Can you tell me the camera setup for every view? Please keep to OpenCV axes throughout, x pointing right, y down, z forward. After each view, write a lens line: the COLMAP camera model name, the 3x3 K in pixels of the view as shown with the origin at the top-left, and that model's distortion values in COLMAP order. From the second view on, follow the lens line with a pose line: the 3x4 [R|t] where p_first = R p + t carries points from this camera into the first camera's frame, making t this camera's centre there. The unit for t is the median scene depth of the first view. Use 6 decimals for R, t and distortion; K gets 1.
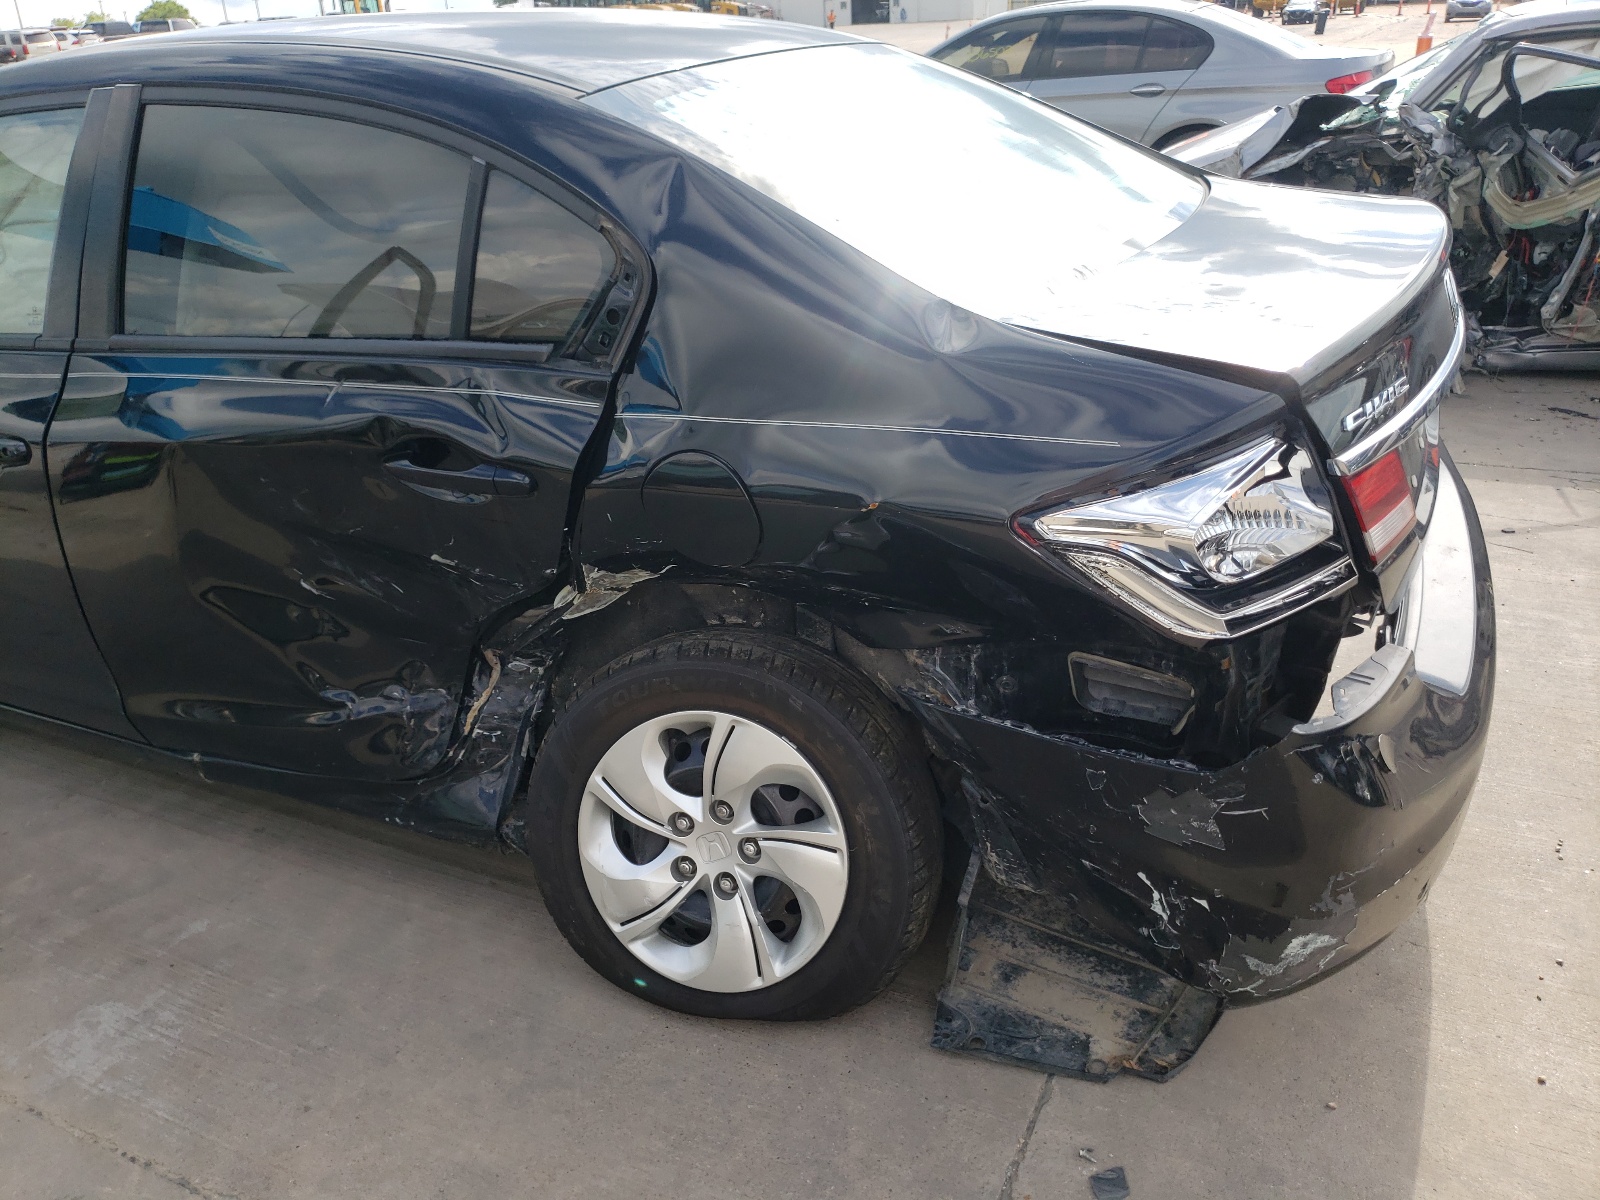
lens RADIAL K [[1221.9, 0, 800.0], [0, 1221.9, 600.0], [0, 0, 1]] dist [-0.009446, -0.004586]
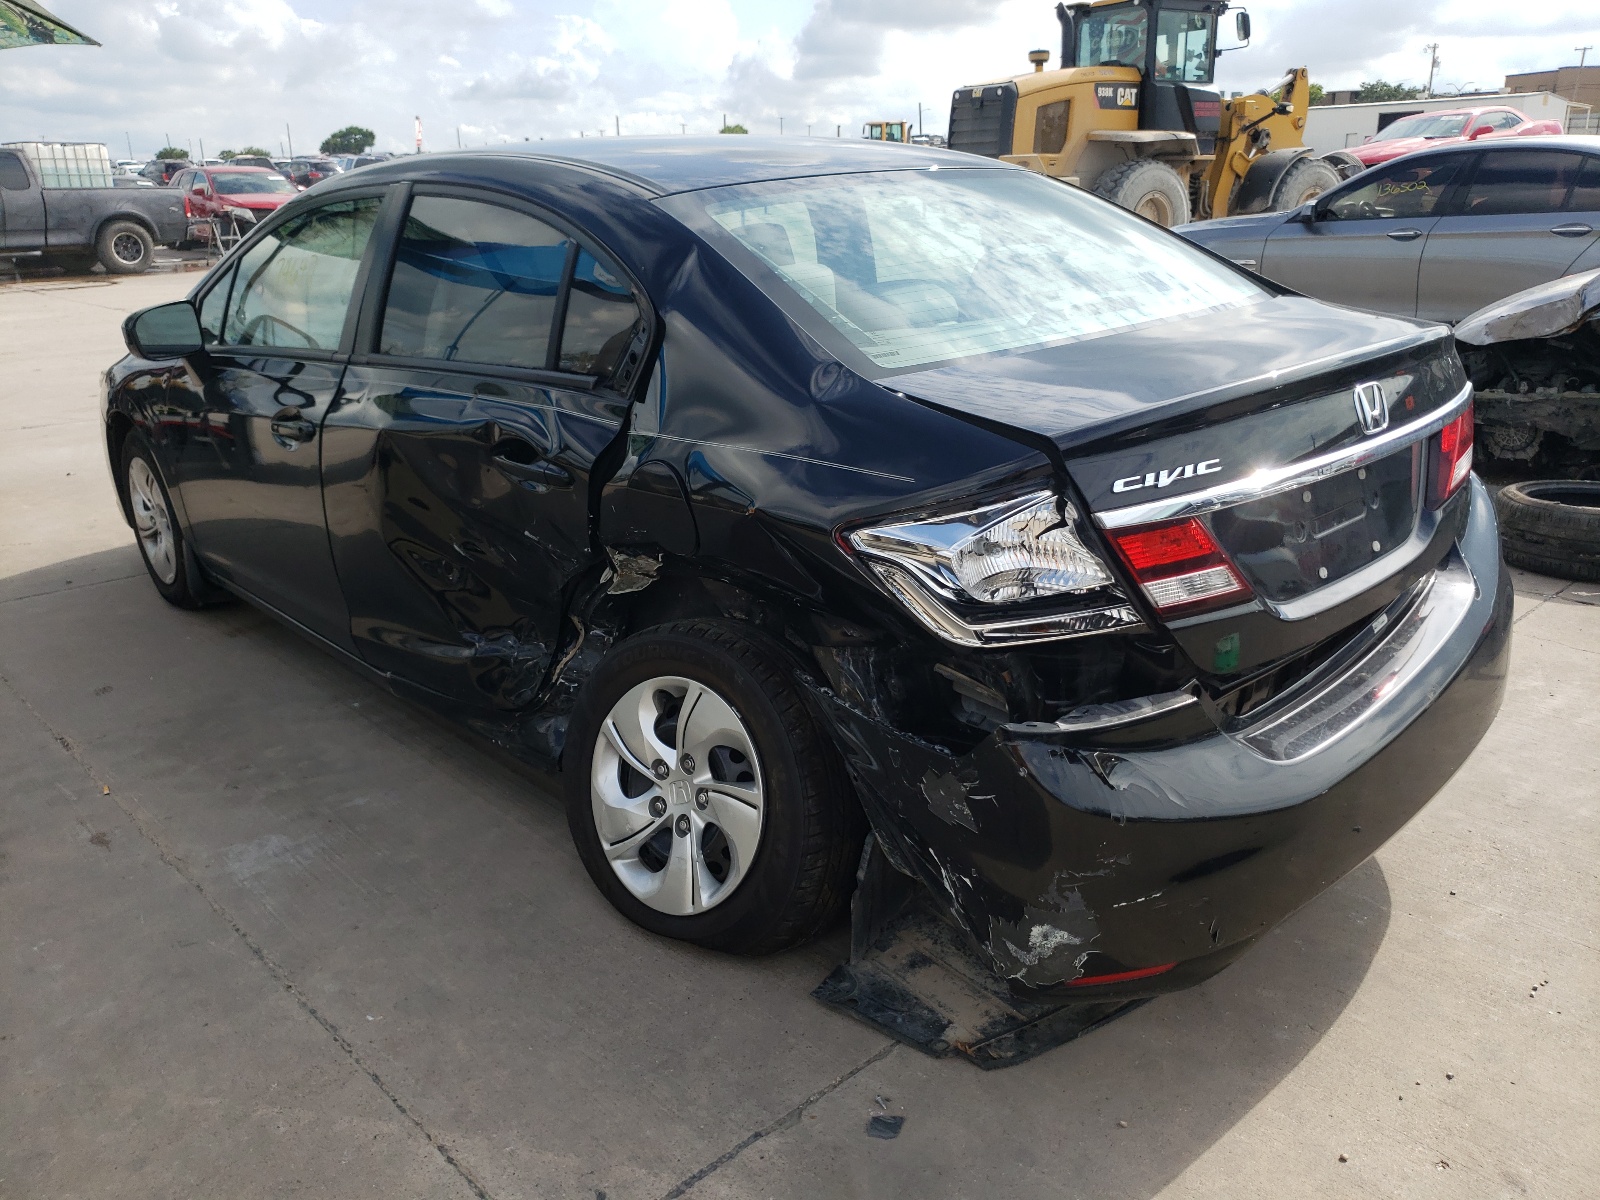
lens RADIAL K [[1184.8, 0, 800.6], [0, 1184.8, 548.8], [0, 0, 1]] dist [-0.005907, -0.007648]
pose [[0.943224, 0.126654, -0.307062, 0.383129], [-0.161050, 0.982899, -0.089293, 0.049446], [0.290502, 0.133675, 0.947491, -0.125886]]
